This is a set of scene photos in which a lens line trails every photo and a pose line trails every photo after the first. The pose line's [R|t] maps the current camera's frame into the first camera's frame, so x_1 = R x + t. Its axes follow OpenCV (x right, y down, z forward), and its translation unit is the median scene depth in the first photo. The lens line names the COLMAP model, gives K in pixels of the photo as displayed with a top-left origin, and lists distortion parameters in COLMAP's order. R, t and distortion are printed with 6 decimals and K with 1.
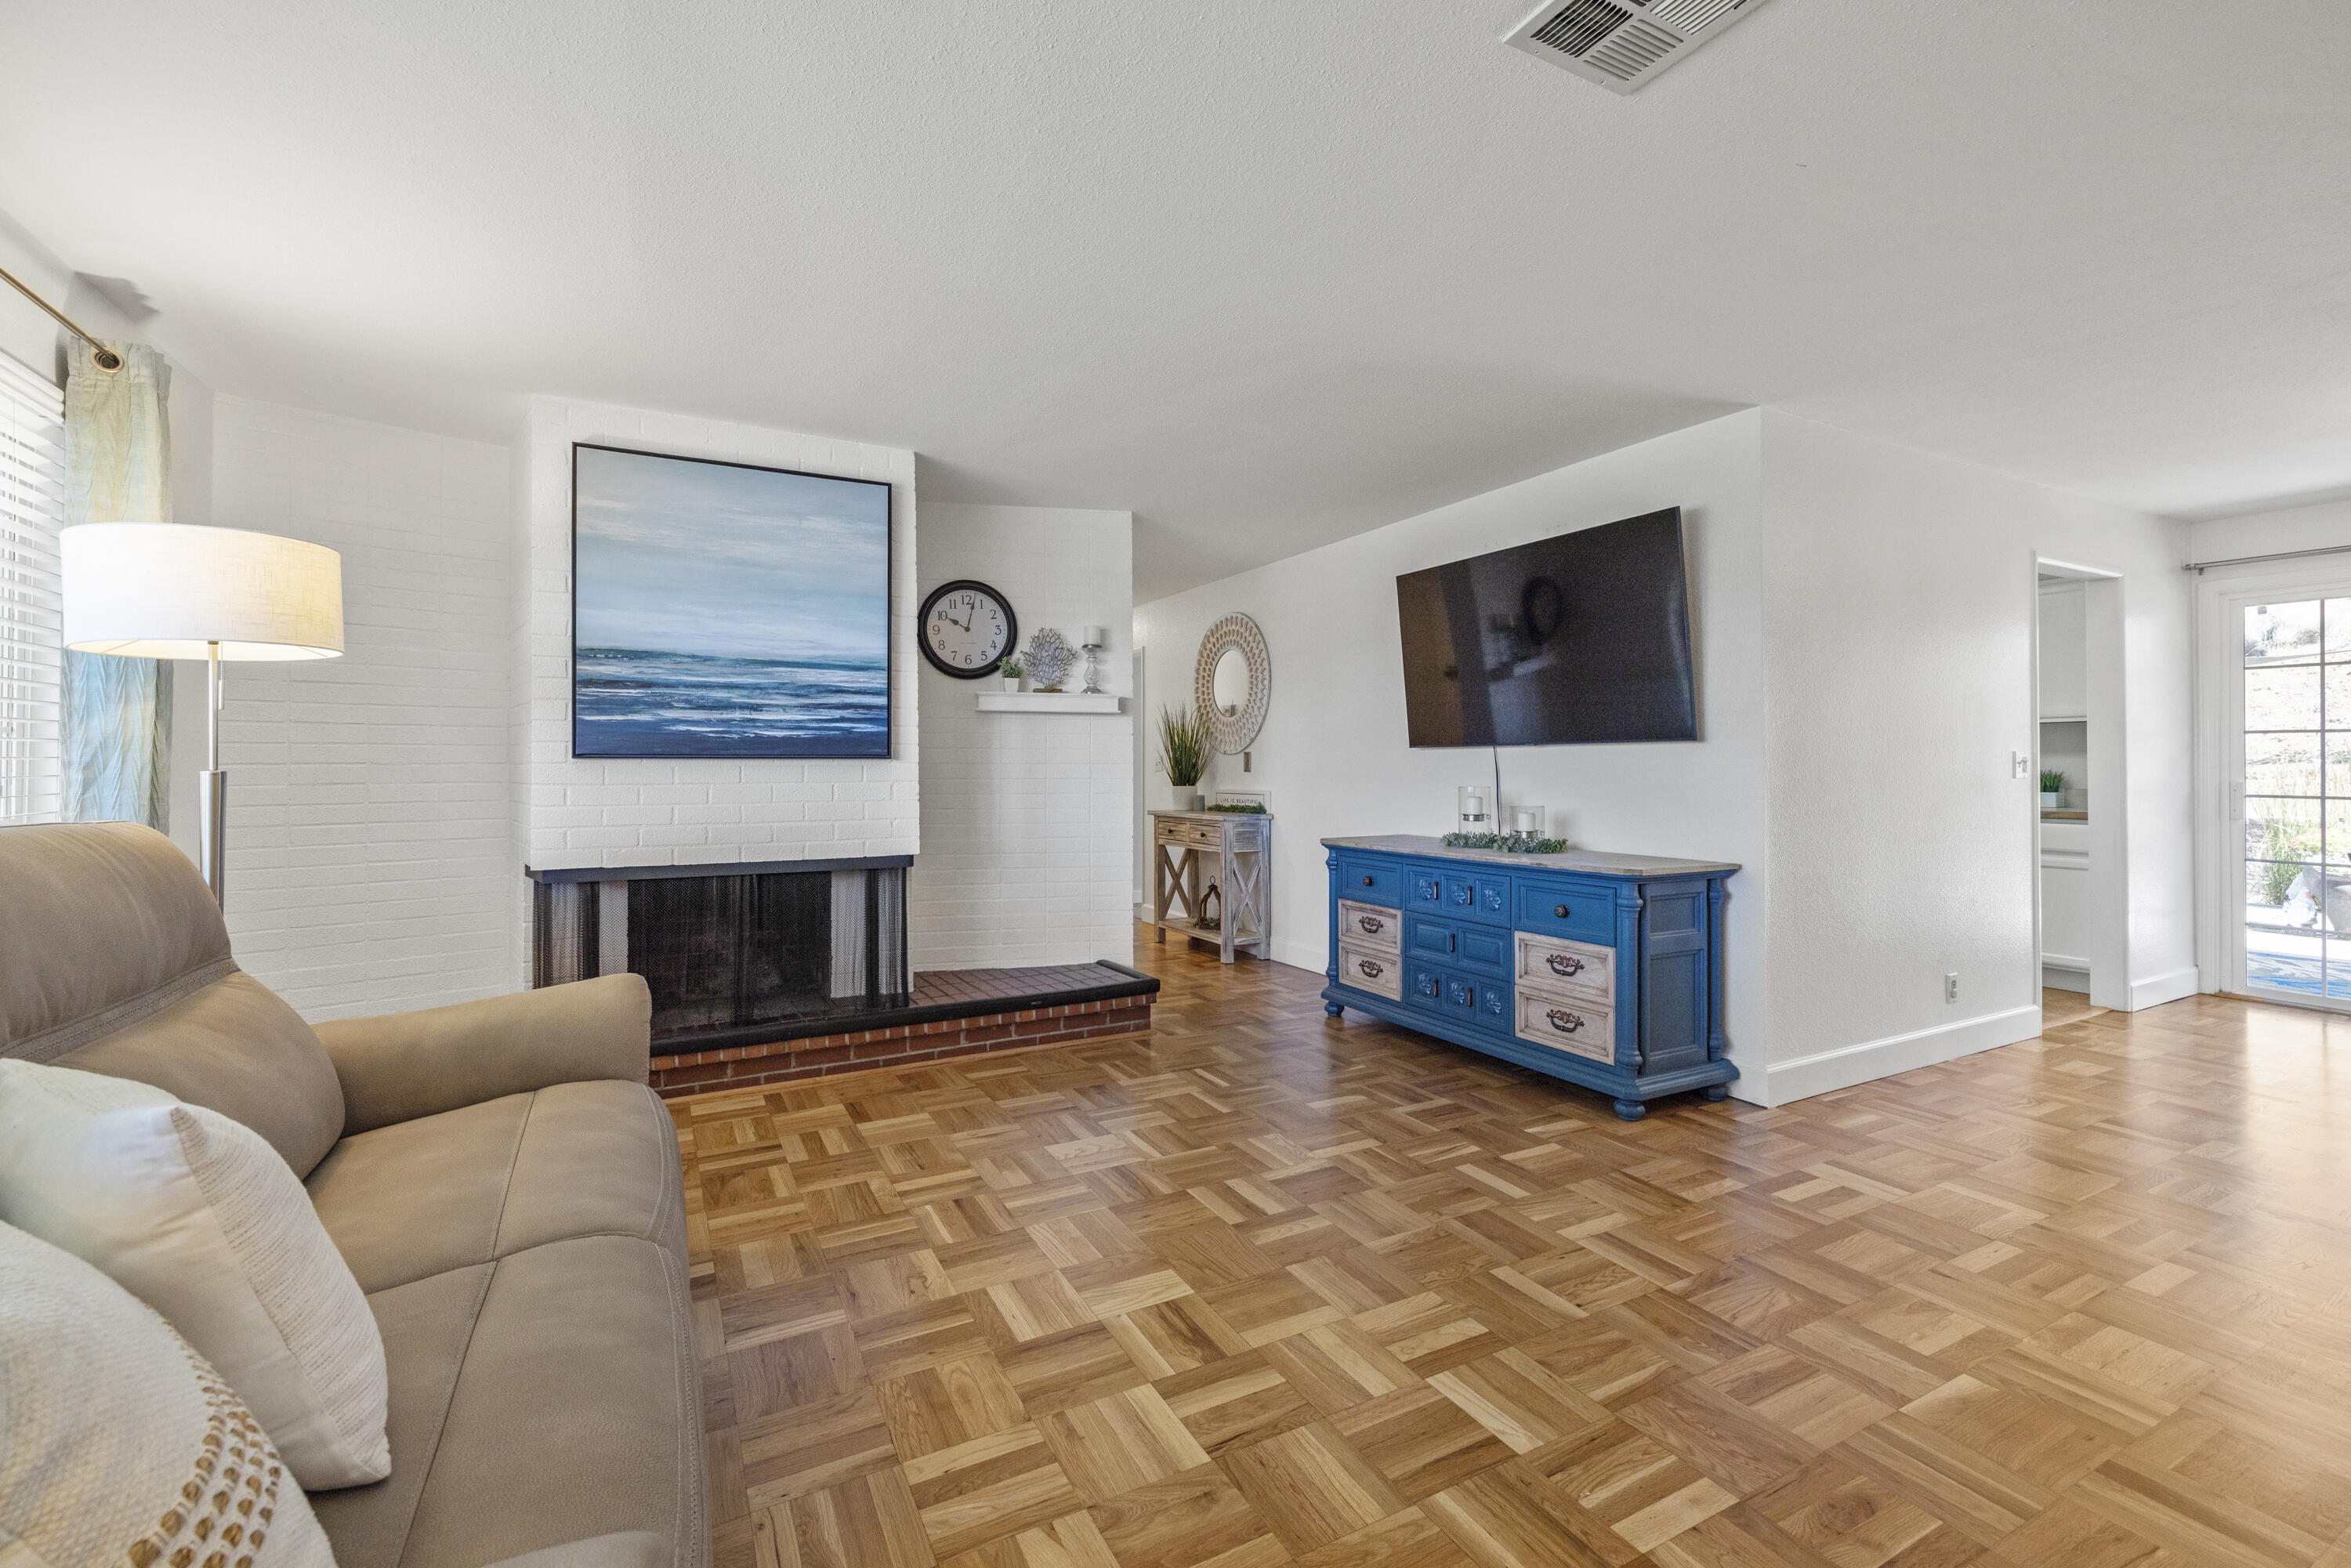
lens RADIAL K [[990.3, 0, 1170.4], [0, 990.3, 767.0], [0, 0, 1]] dist [0.001314, 0.000019]
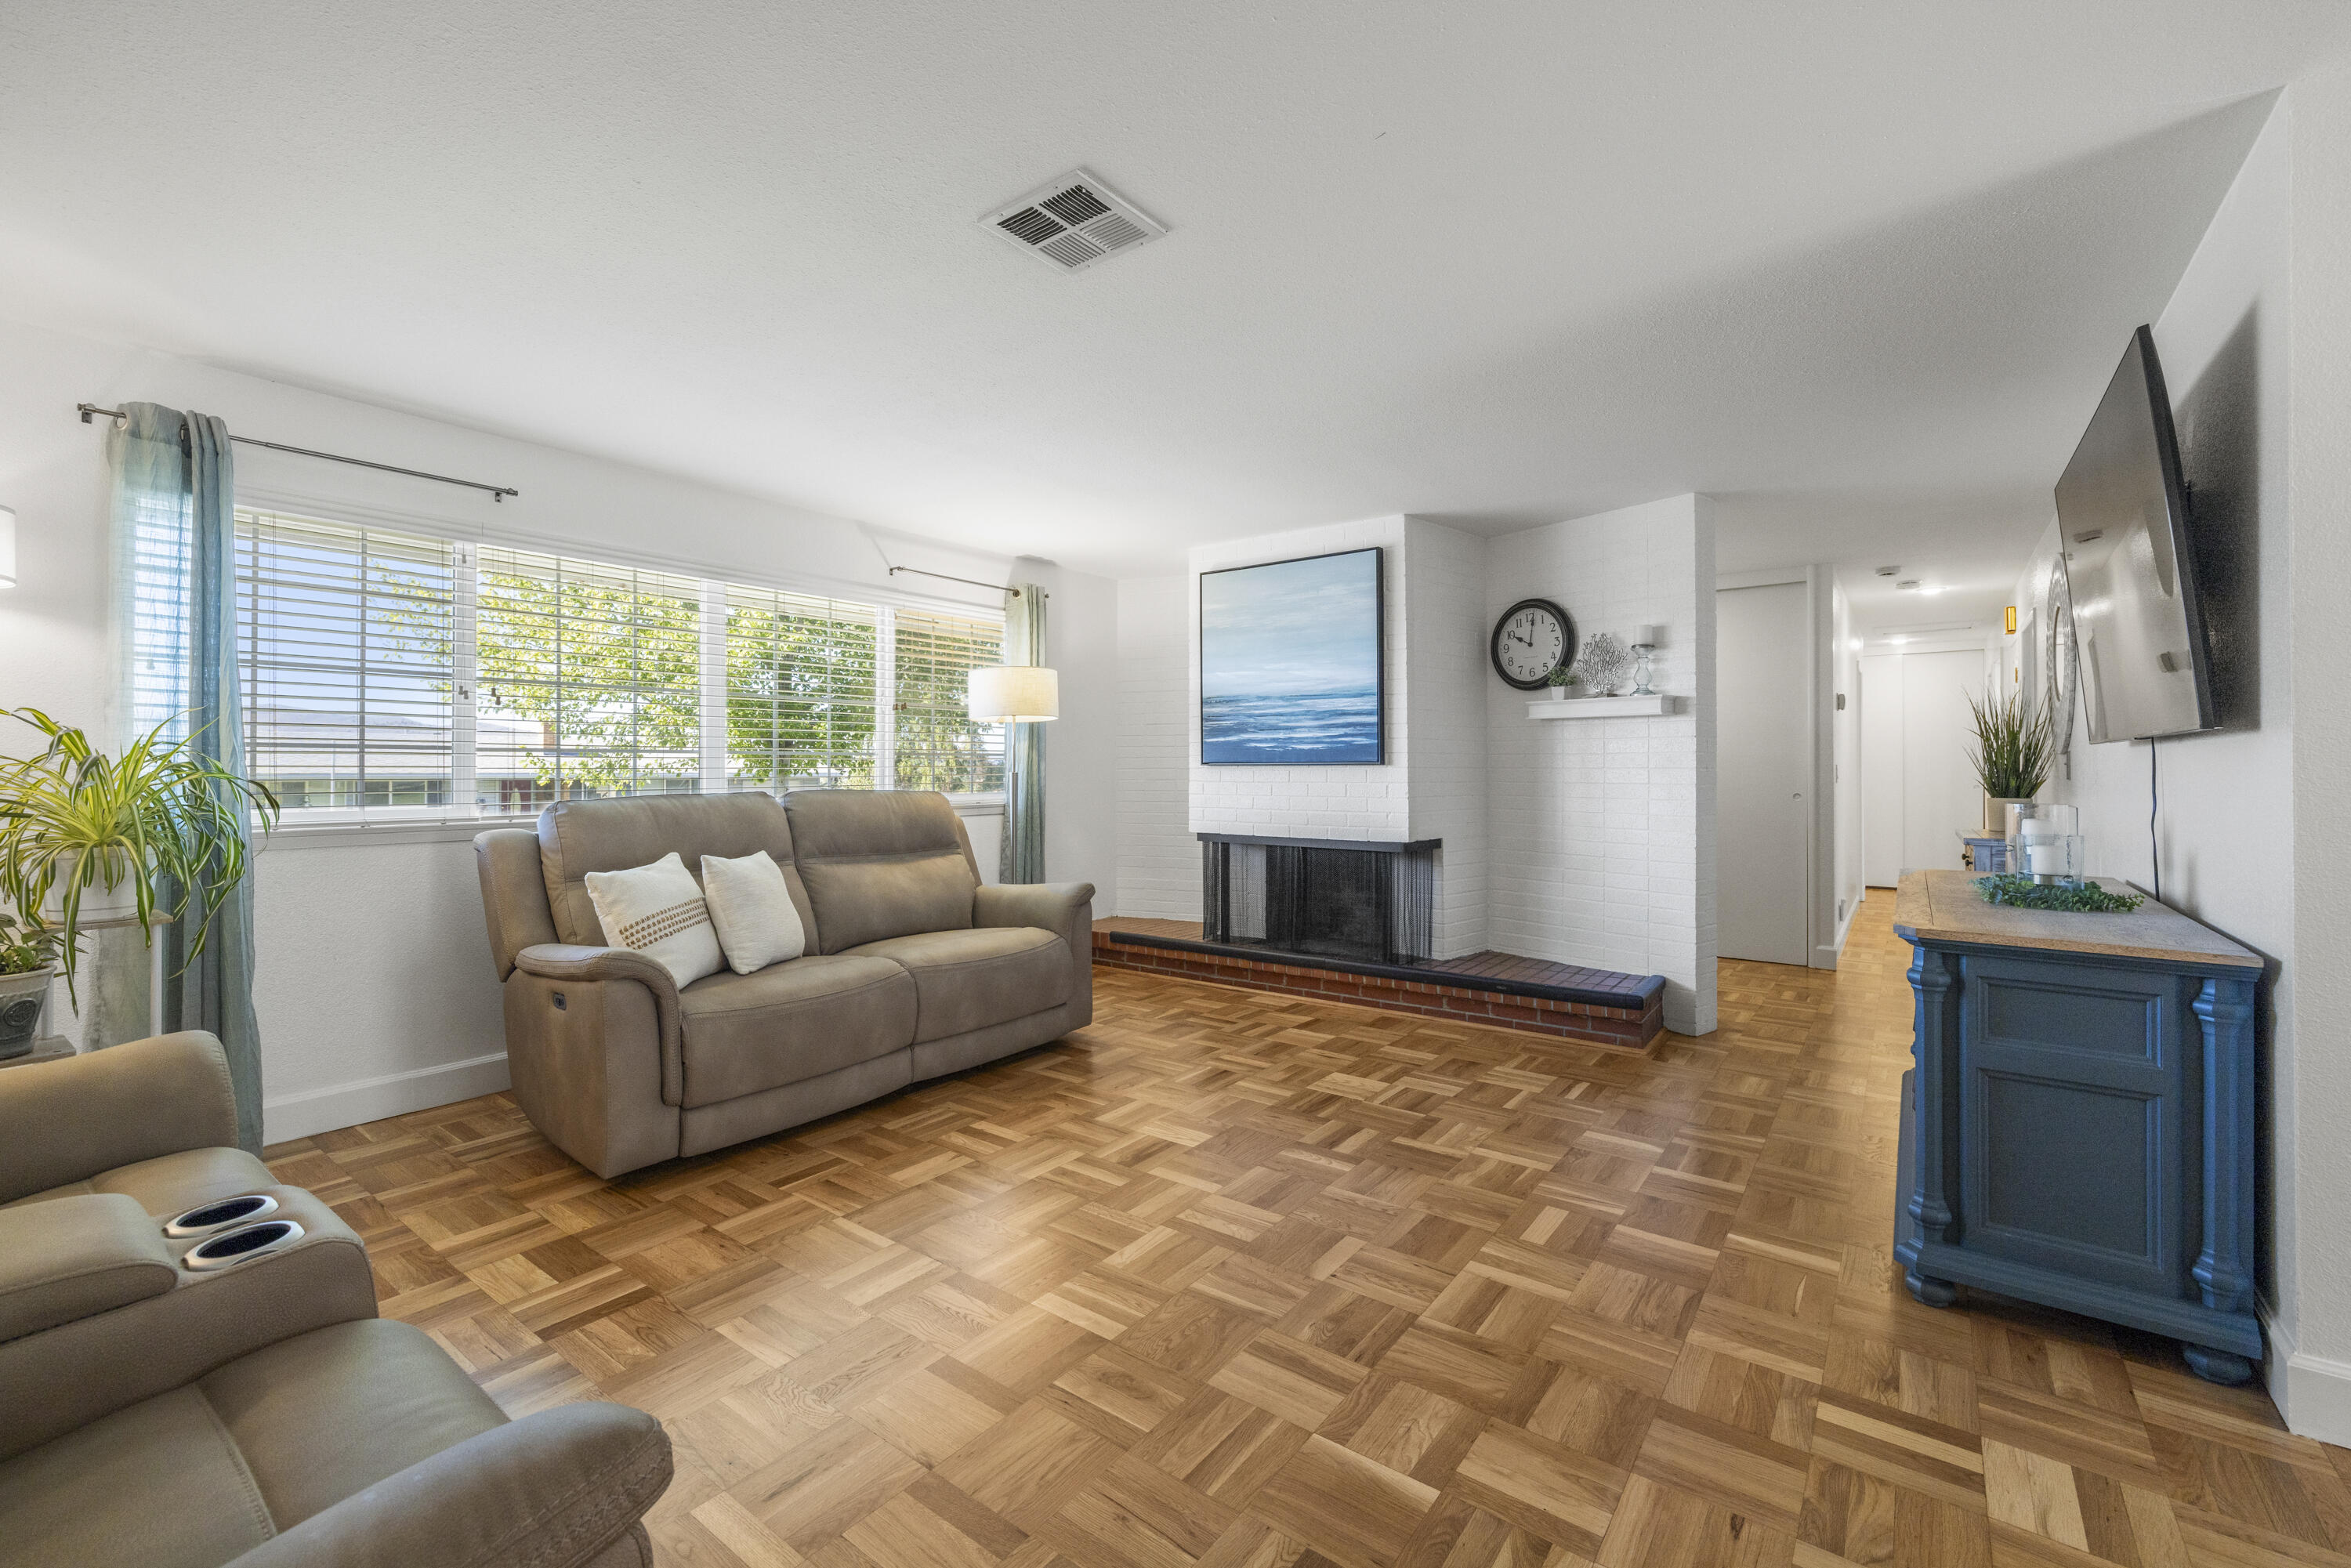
lens RADIAL K [[990.3, 0, 1163.7], [0, 990.3, 770.5], [0, 0, 1]] dist [0.001314, 0.000019]
pose [[0.419760, 0.002965, -0.907630, 0.863820], [-0.001703, 0.999995, 0.002479, -0.003956], [0.907633, 0.000505, 0.419764, 0.252926]]
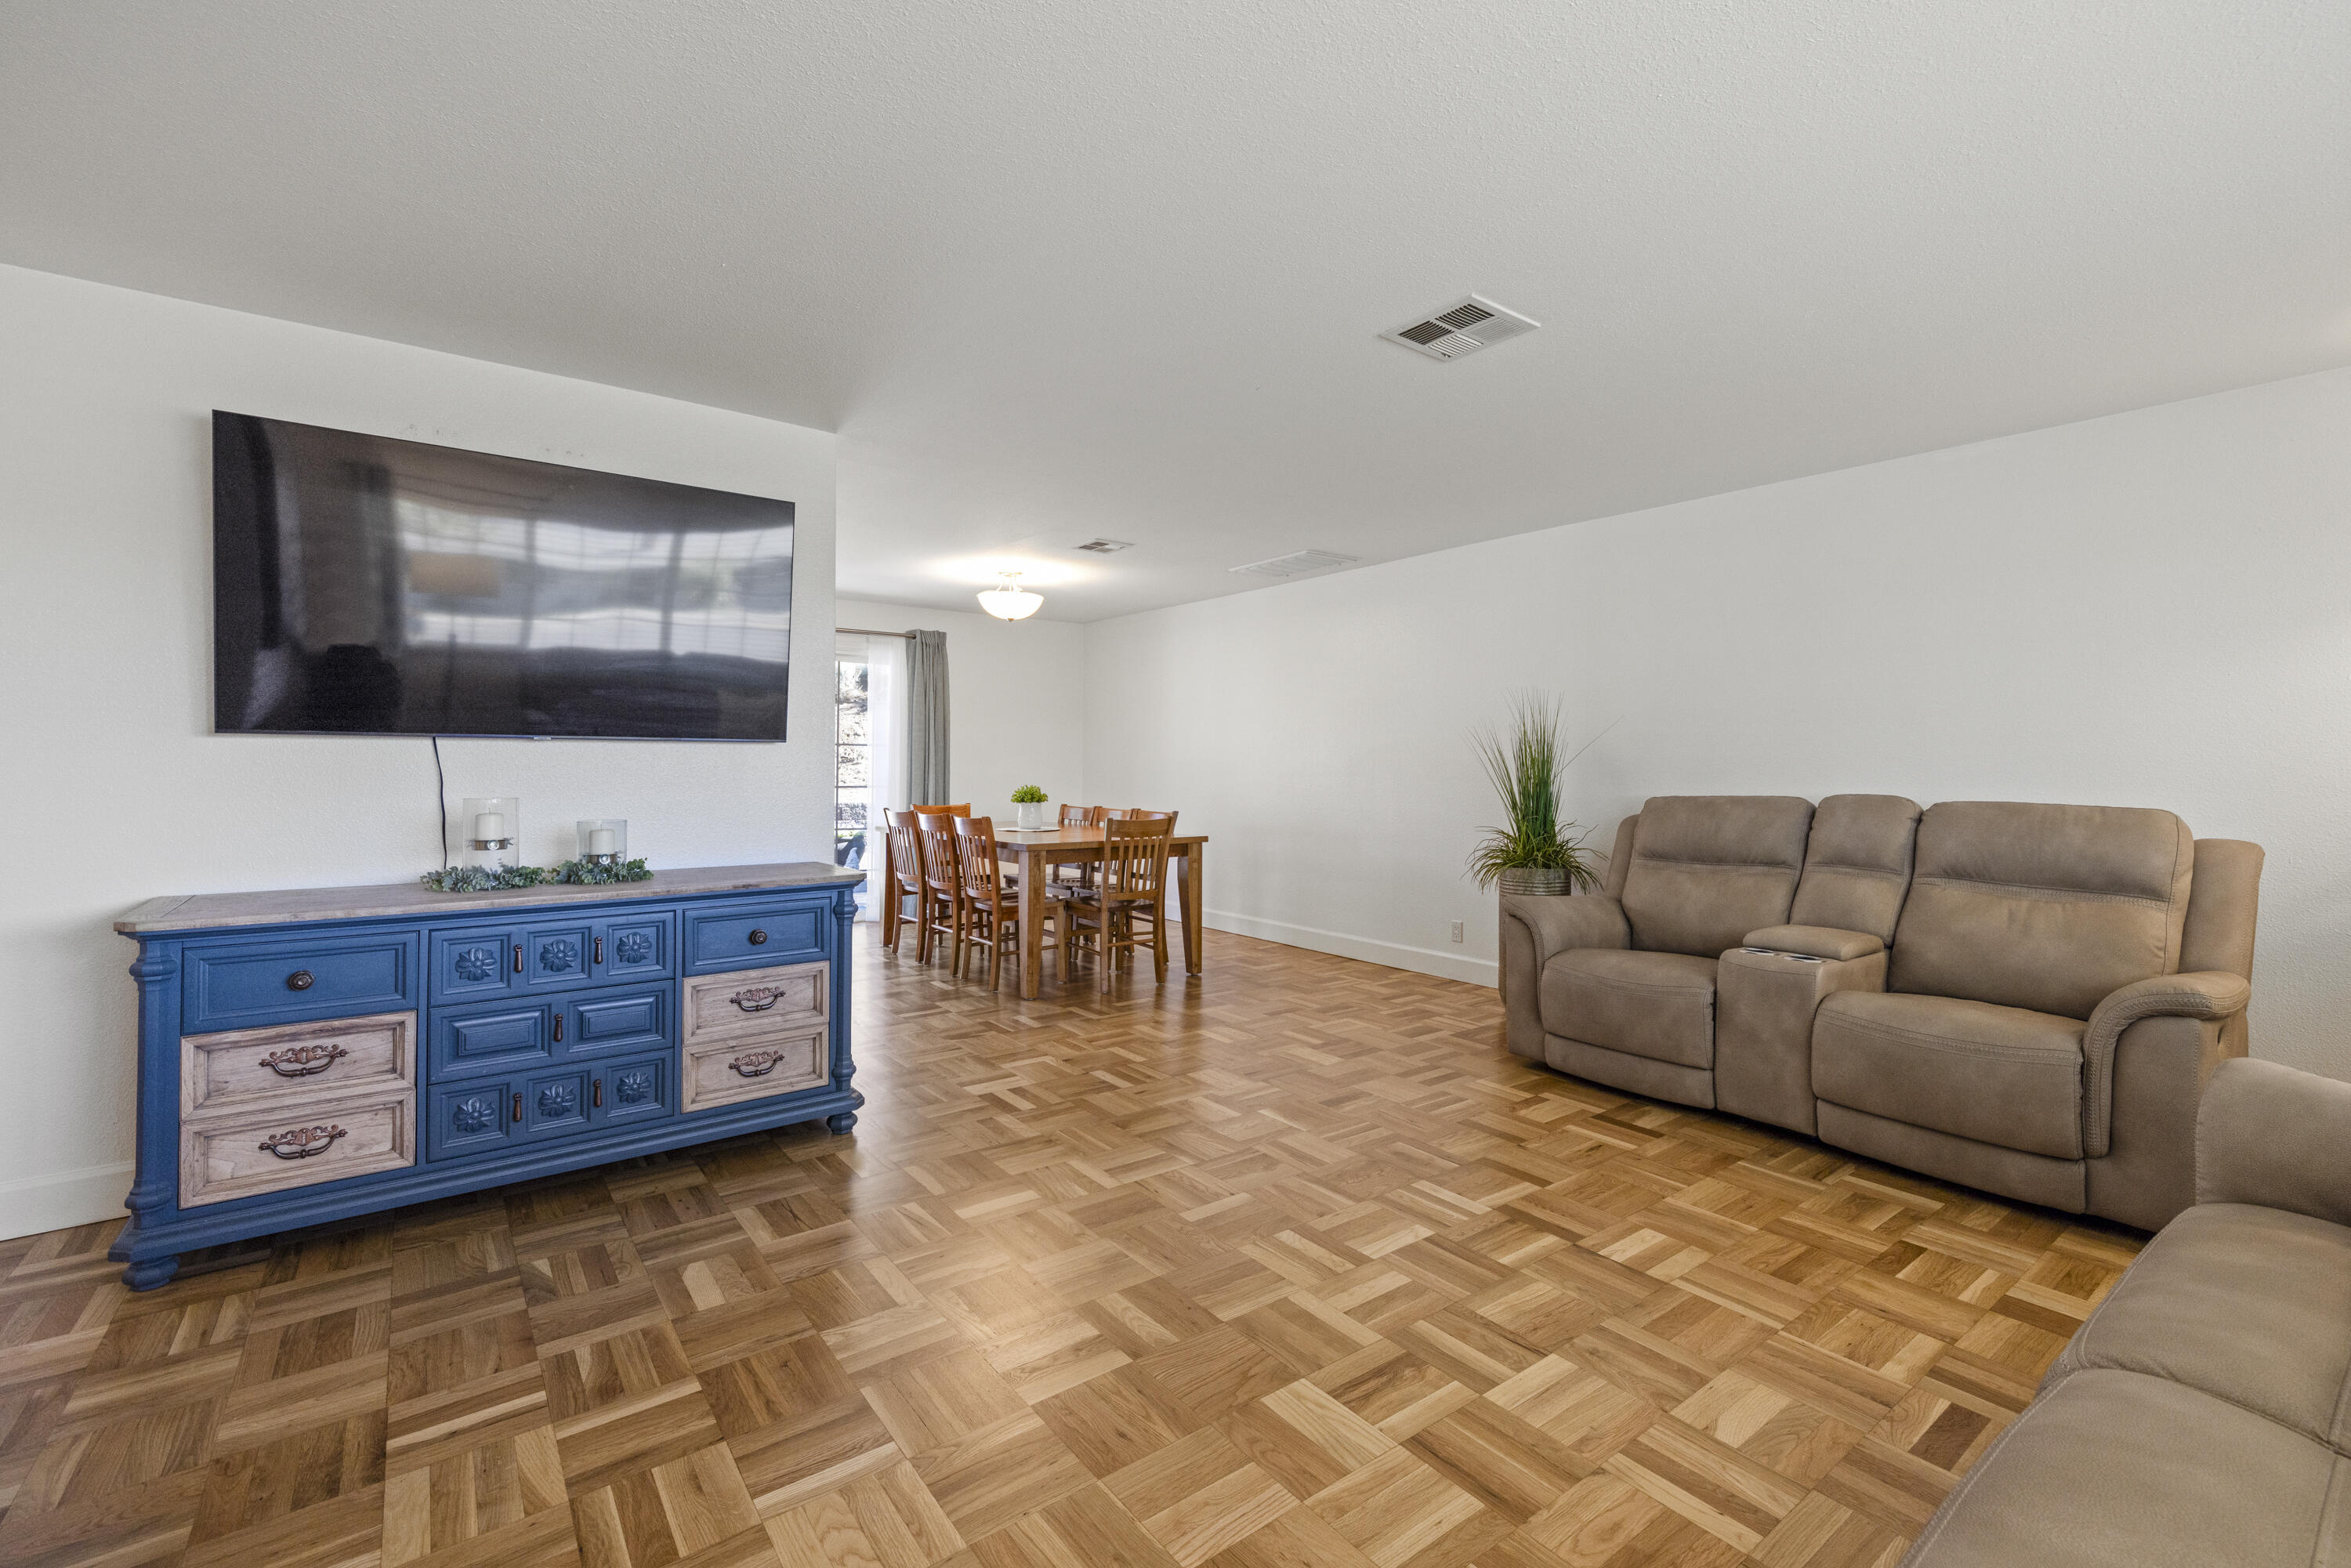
lens RADIAL K [[990.3, 0, 1152.7], [0, 990.3, 761.2], [0, 0, 1]] dist [0.001314, 0.000019]
pose [[-0.145566, 0.005747, 0.989332, -0.555500], [-0.004141, 0.999971, -0.006418, -0.004391], [-0.989340, -0.005031, -0.145538, 0.852760]]
